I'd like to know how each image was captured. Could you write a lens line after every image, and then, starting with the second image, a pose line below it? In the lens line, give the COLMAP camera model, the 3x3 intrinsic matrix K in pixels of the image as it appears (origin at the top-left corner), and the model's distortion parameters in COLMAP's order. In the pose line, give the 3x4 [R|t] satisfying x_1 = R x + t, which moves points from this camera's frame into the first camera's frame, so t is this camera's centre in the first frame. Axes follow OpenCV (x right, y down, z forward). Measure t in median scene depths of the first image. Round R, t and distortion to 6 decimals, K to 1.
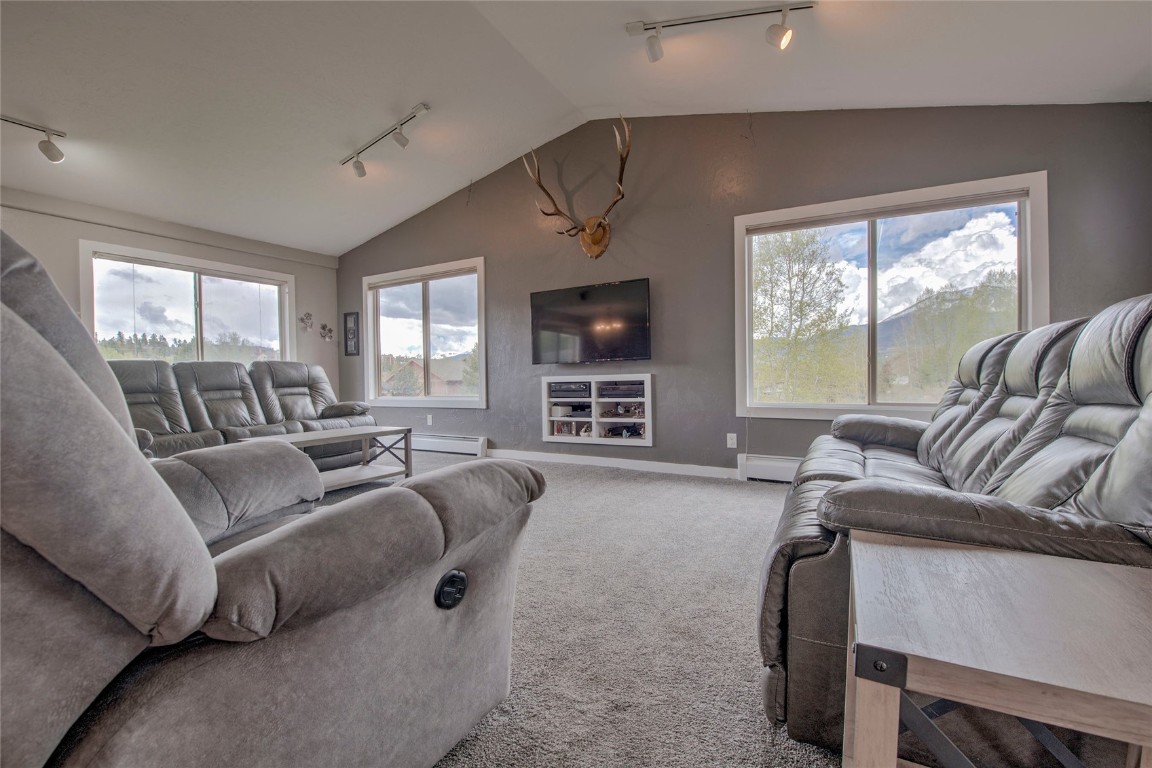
lens RADIAL K [[482.3, 0, 576.0], [0, 482.3, 384.0], [0, 0, 1]] dist [-0.018510, -0.000475]
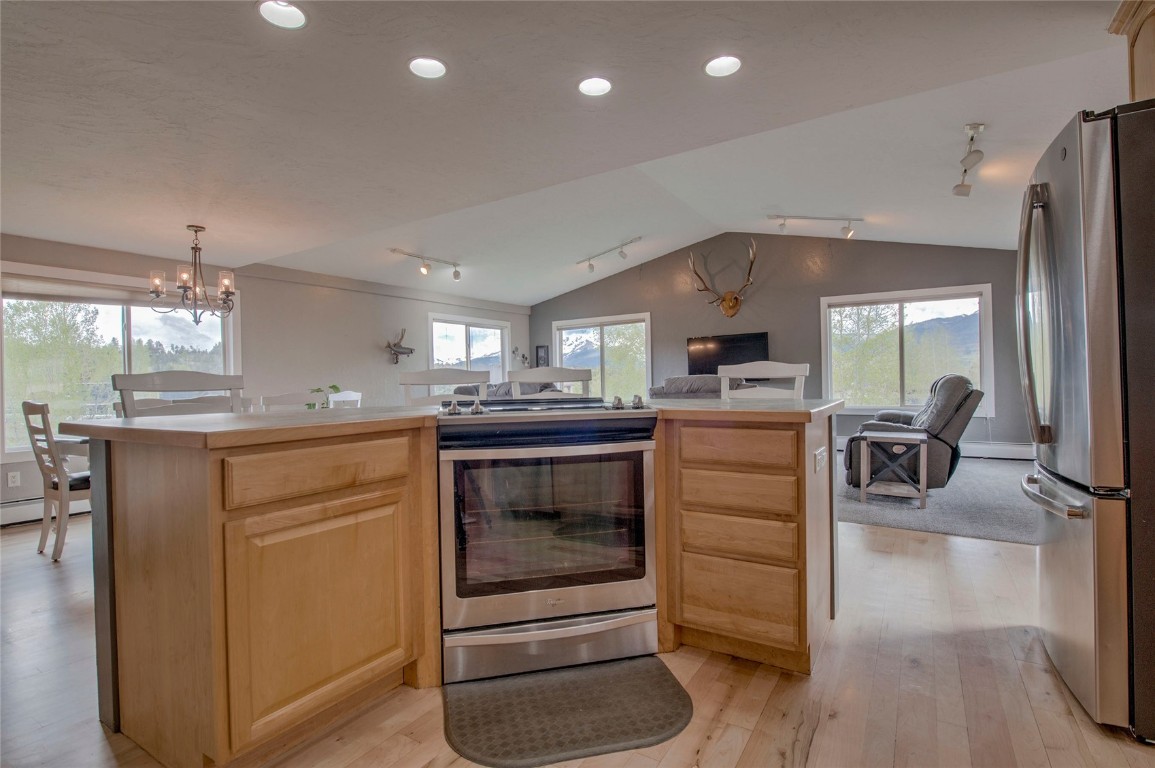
lens RADIAL K [[546.5, 0, 577.5], [0, 546.5, 384.0], [0, 0, 1]] dist [-0.015839, -0.000090]
pose [[0.998069, -0.006760, -0.061749, -0.340967], [0.005867, 0.999876, -0.014630, -0.013515], [0.061841, 0.014240, 0.997984, -0.807217]]
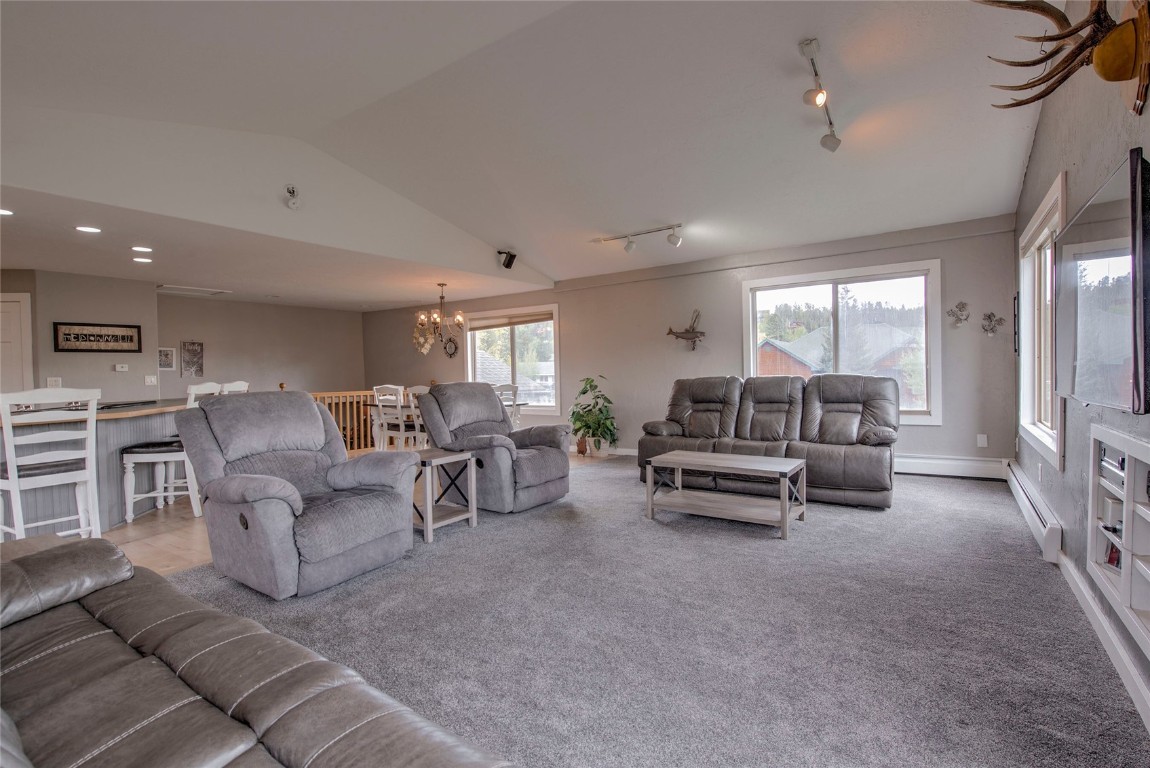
lens RADIAL K [[544.2, 0, 575.0], [0, 544.2, 384.0], [0, 0, 1]] dist [-0.015839, -0.000090]
pose [[-0.104053, 0.047902, -0.993418, 0.462825], [0.010295, 0.998838, 0.047085, -0.081406], [0.994519, -0.005328, -0.104425, 0.595660]]
